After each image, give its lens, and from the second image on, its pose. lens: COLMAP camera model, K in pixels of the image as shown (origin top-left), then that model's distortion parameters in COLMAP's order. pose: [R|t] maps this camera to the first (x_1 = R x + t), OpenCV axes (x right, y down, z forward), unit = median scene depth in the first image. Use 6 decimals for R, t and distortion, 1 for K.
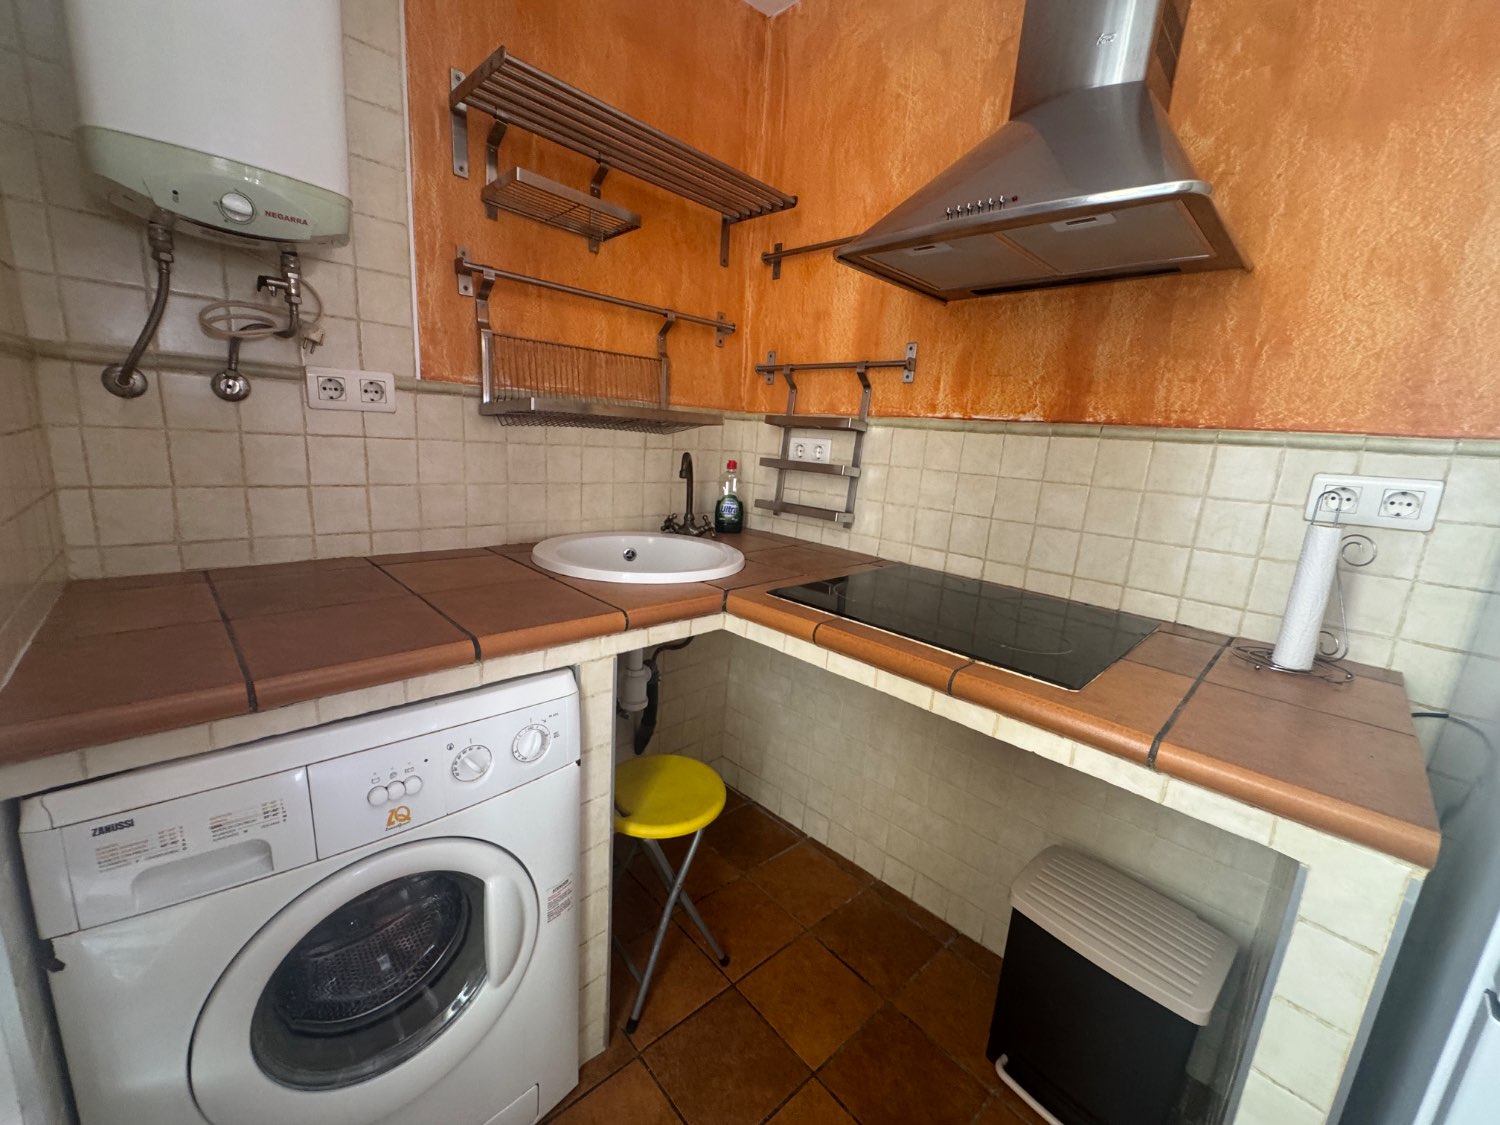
lens RADIAL K [[598.4, 0, 747.8], [0, 598.4, 562.4], [0, 0, 1]] dist [-0.005483, 0.000748]
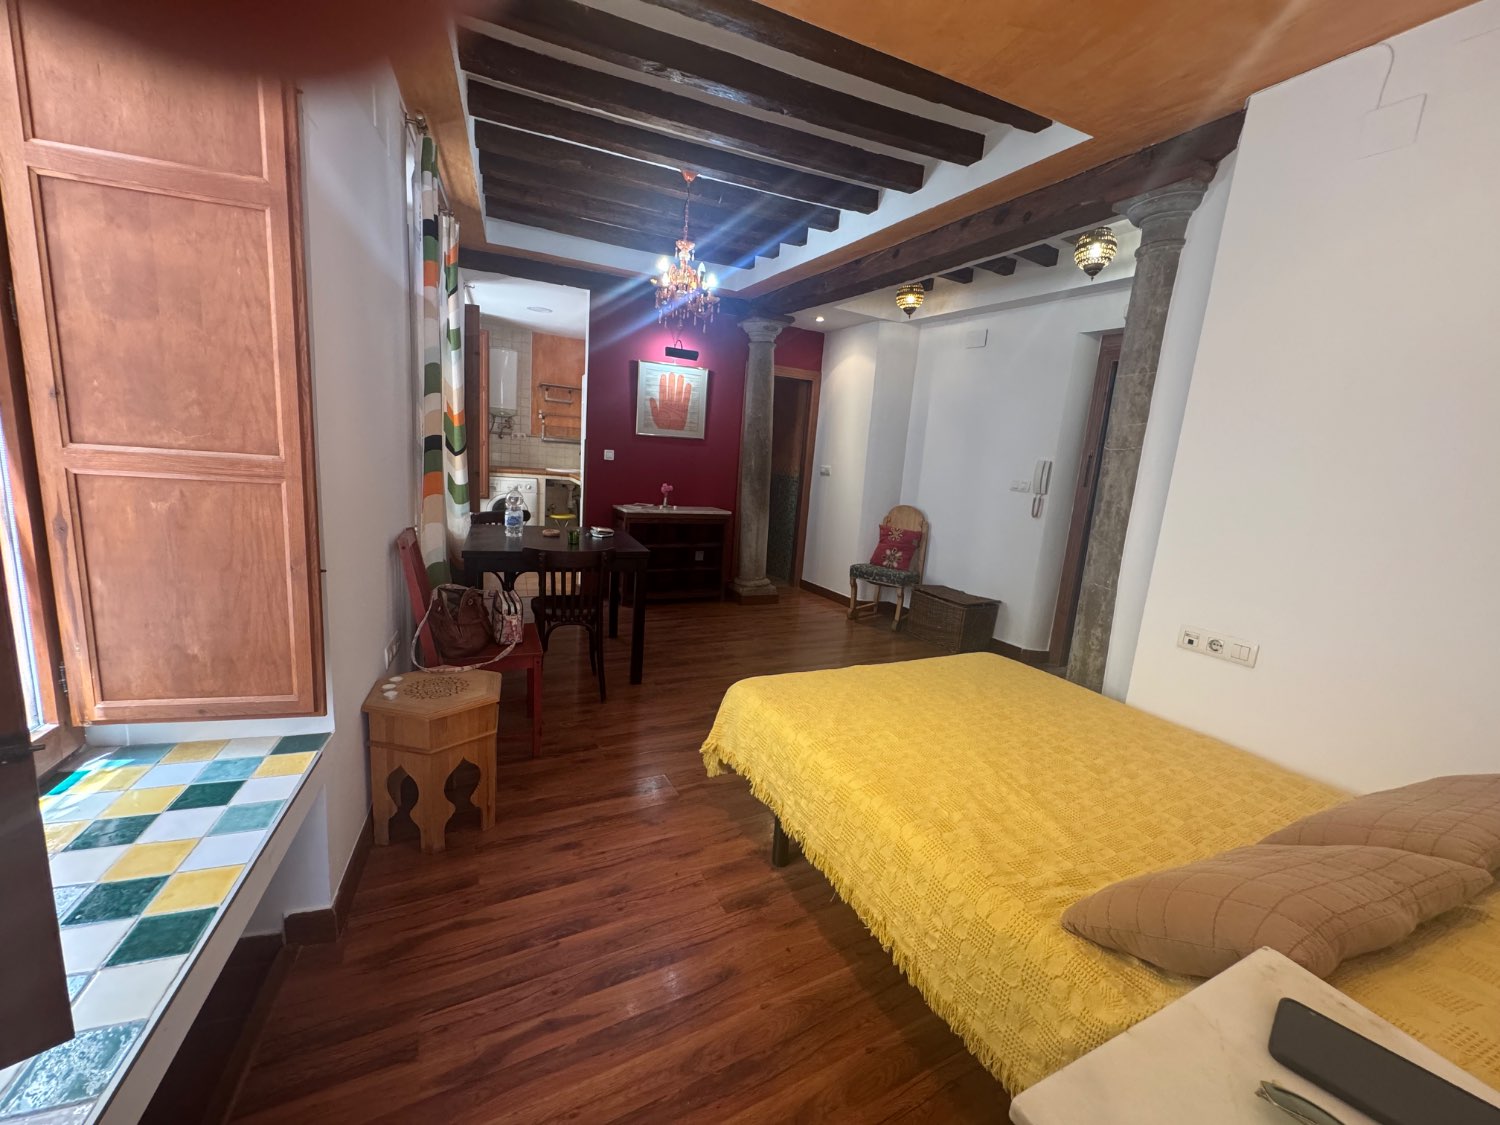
lens RADIAL K [[598.4, 0, 747.8], [0, 598.4, 562.4], [0, 0, 1]] dist [-0.005483, 0.000748]
pose [[0.939624, 0.075683, -0.333734, 2.614746], [-0.093511, 0.994906, -0.037659, 0.707748], [0.329183, 0.066593, 0.941915, -2.757214]]
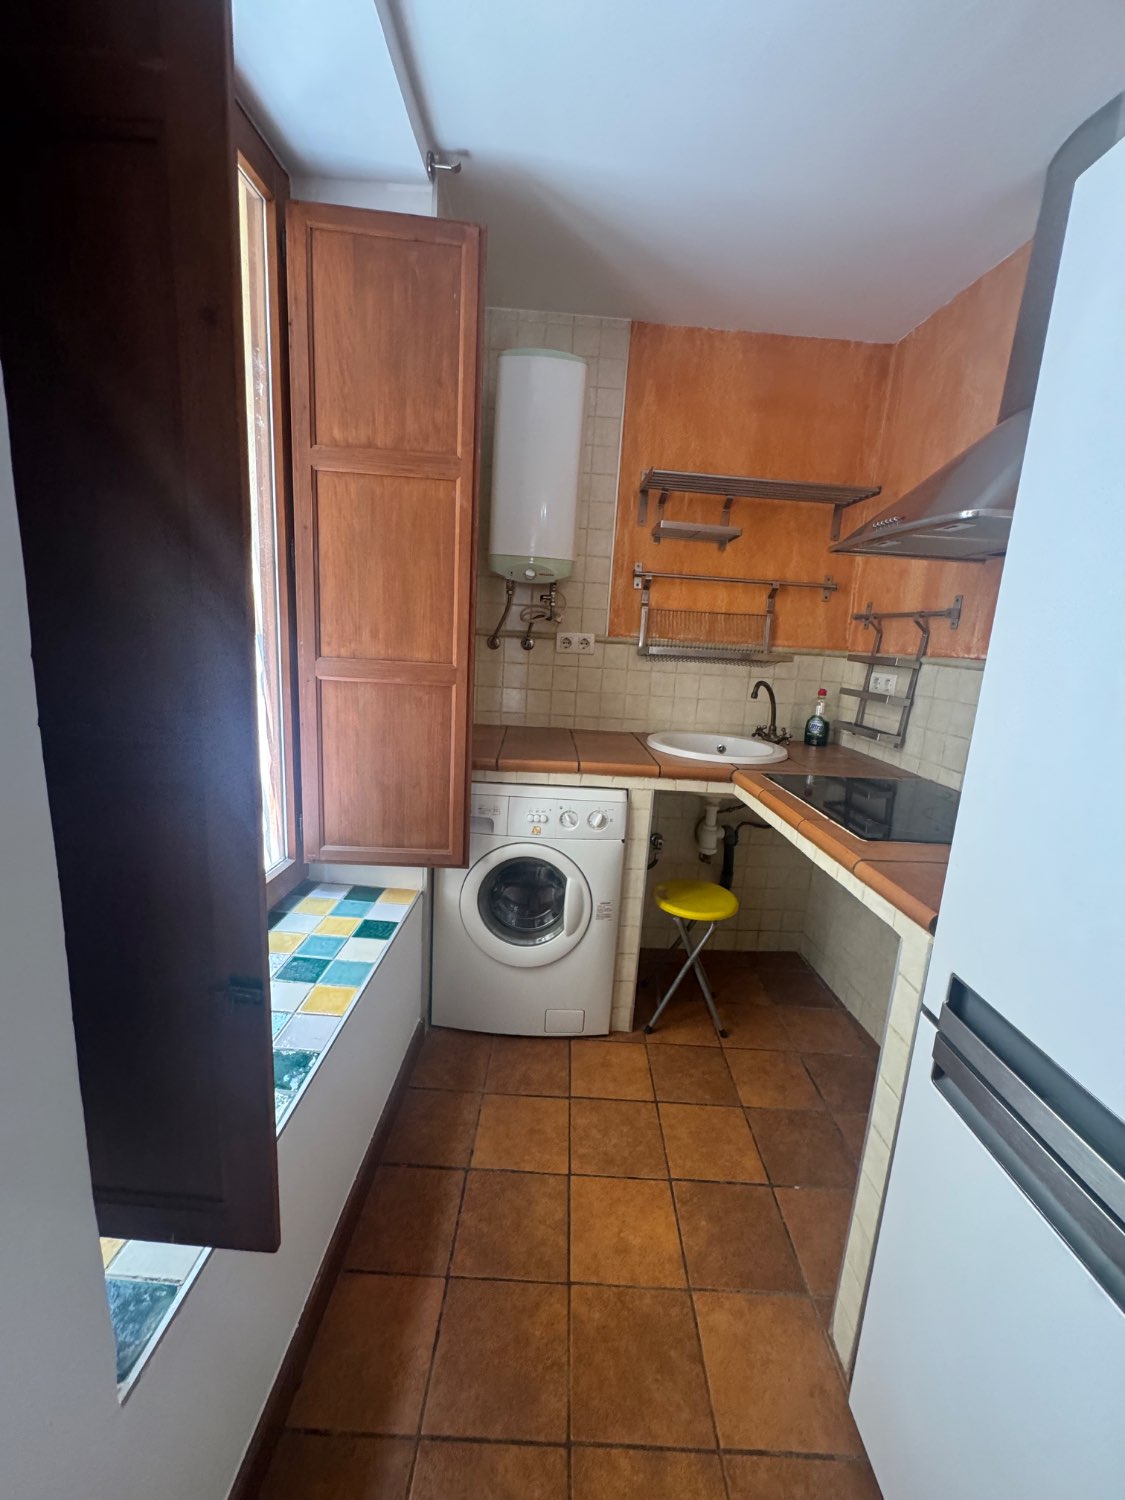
lens RADIAL K [[598.4, 0, 562.5], [0, 598.4, 750.0], [0, 0, 1]] dist [-0.005483, 0.000748]
pose [[0.738668, 0.110153, -0.665008, 0.504831], [-0.152340, 0.988313, -0.005508, 0.058539], [0.656629, 0.105376, 0.746816, -0.355501]]
